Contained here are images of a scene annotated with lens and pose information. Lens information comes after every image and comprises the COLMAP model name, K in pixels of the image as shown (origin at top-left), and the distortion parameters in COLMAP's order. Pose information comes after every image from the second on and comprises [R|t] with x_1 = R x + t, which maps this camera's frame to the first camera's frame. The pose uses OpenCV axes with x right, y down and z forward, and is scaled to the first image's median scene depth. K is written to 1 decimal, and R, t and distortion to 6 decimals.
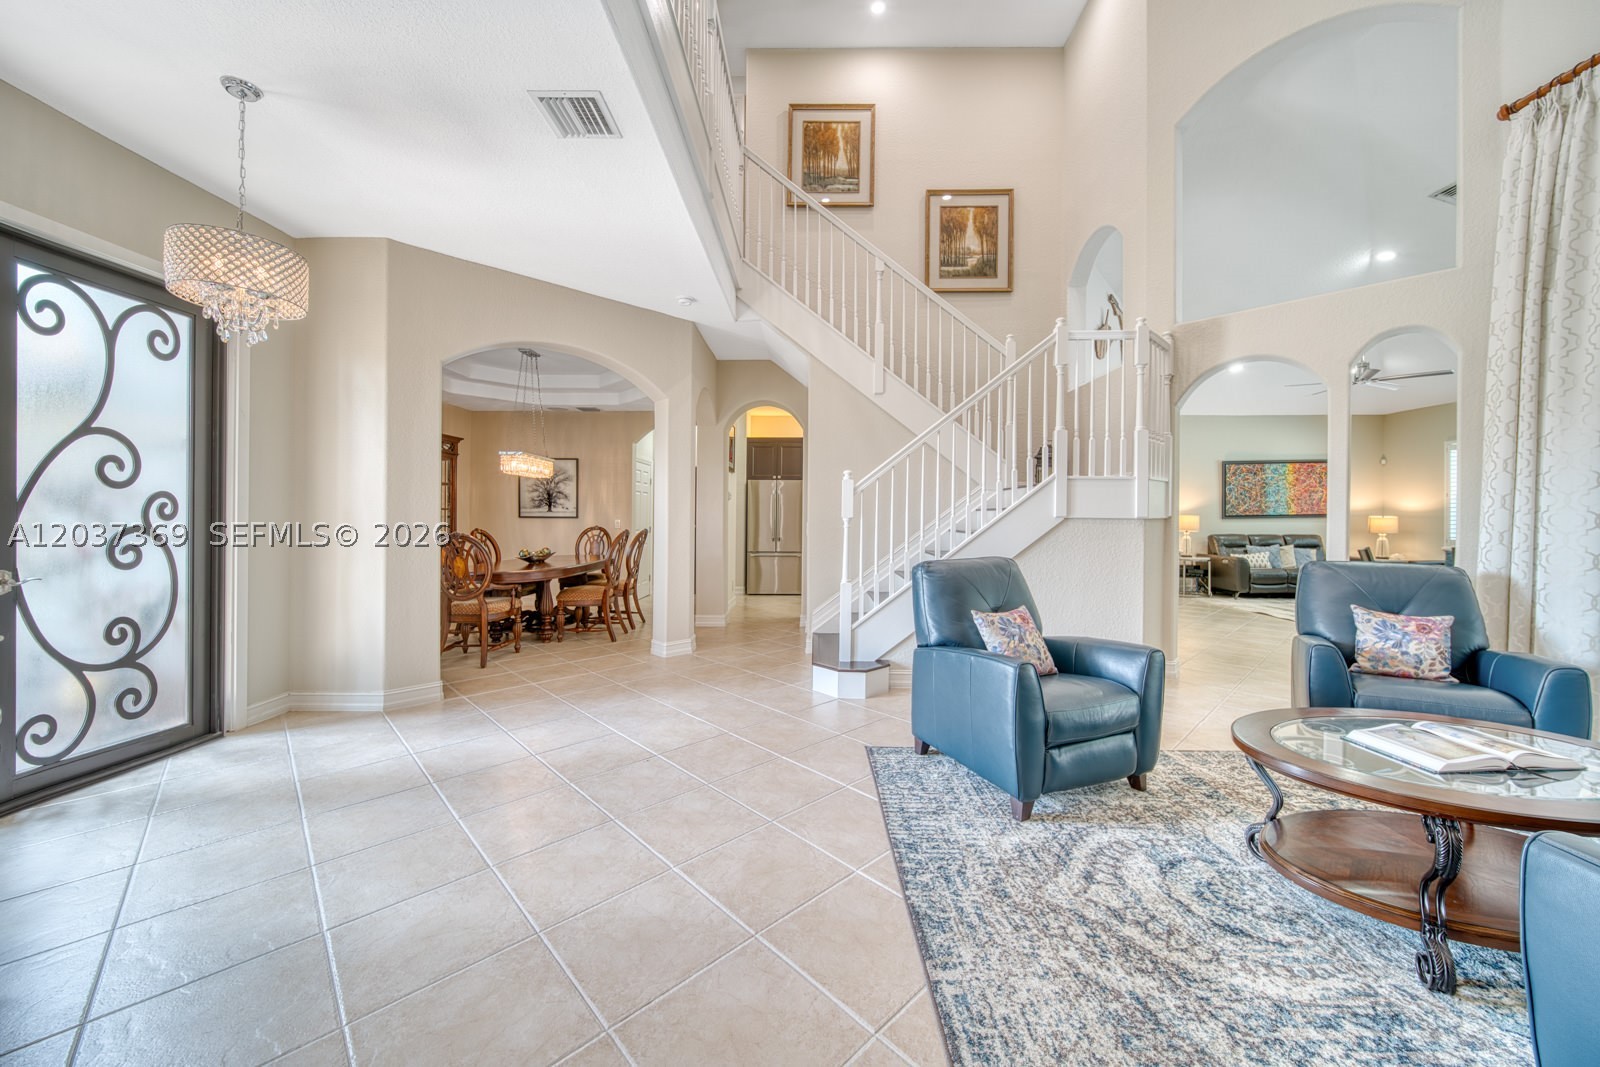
lens RADIAL K [[572.9, 0, 797.1], [0, 572.9, 520.1], [0, 0, 1]] dist [0.001742, -0.001332]
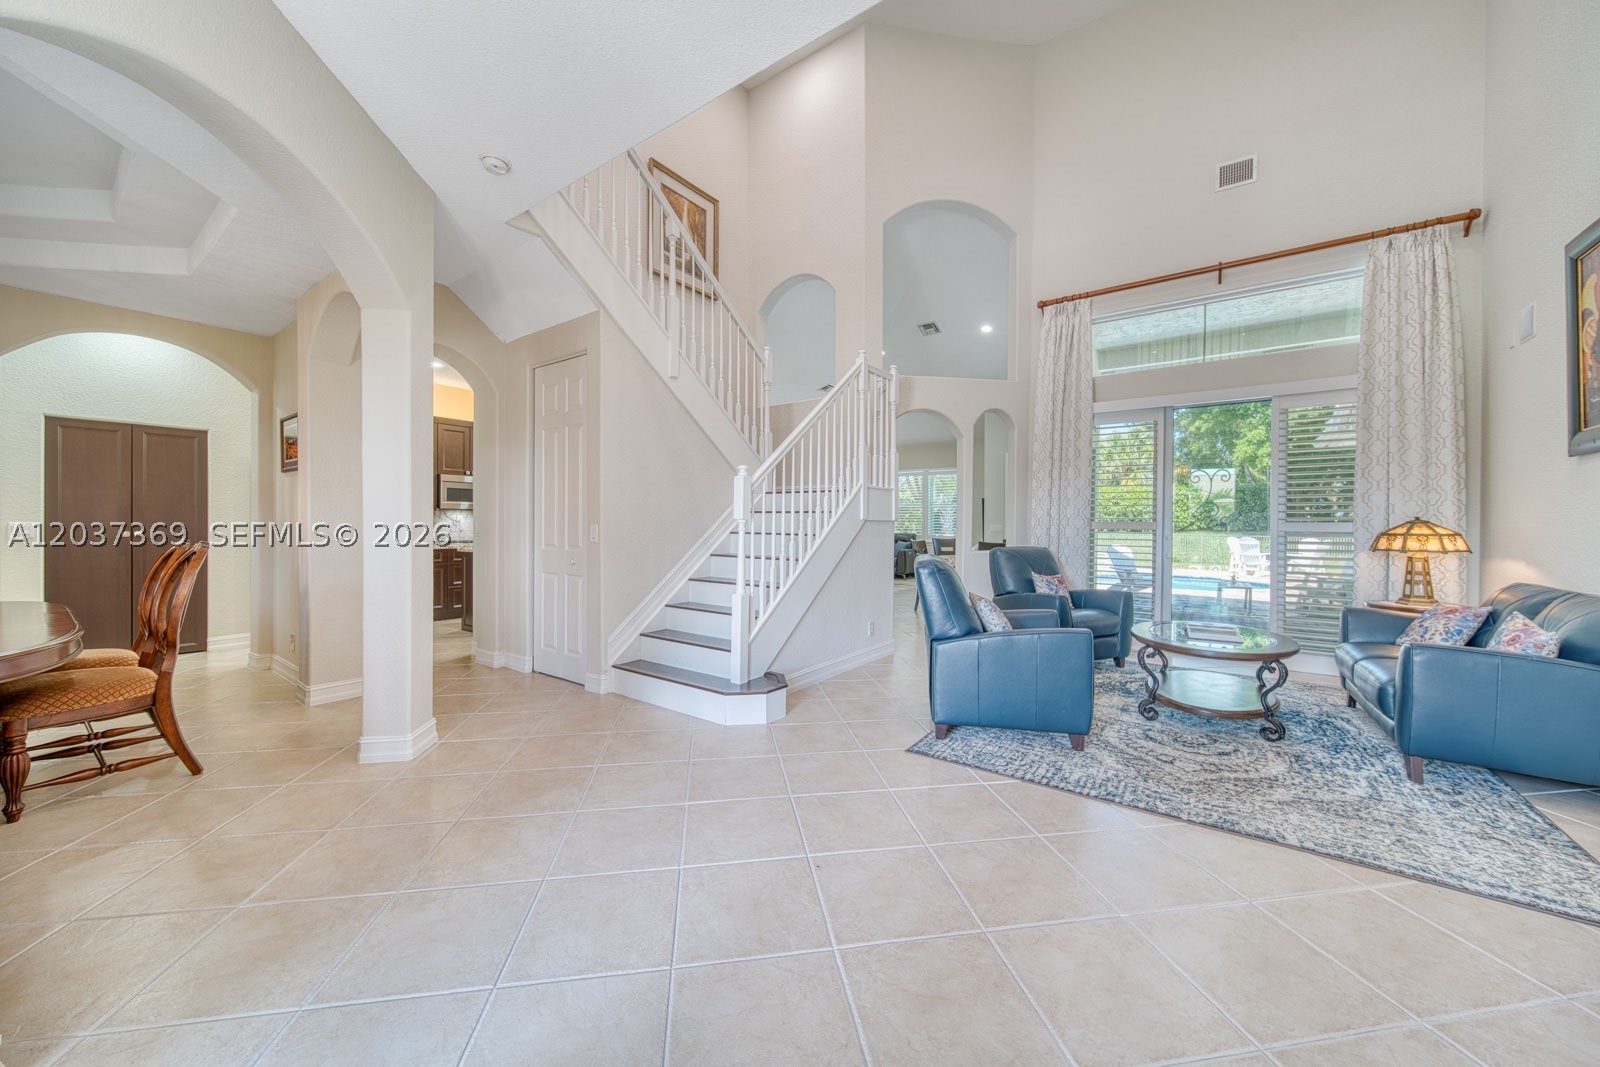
lens RADIAL K [[572.9, 0, 785.5], [0, 572.9, 532.5], [0, 0, 1]] dist [0.001742, -0.001332]
pose [[0.577606, -0.014907, 0.816179, -1.165209], [0.000919, 0.999844, 0.017611, 0.000678], [-0.816315, -0.009422, 0.577530, 0.872332]]
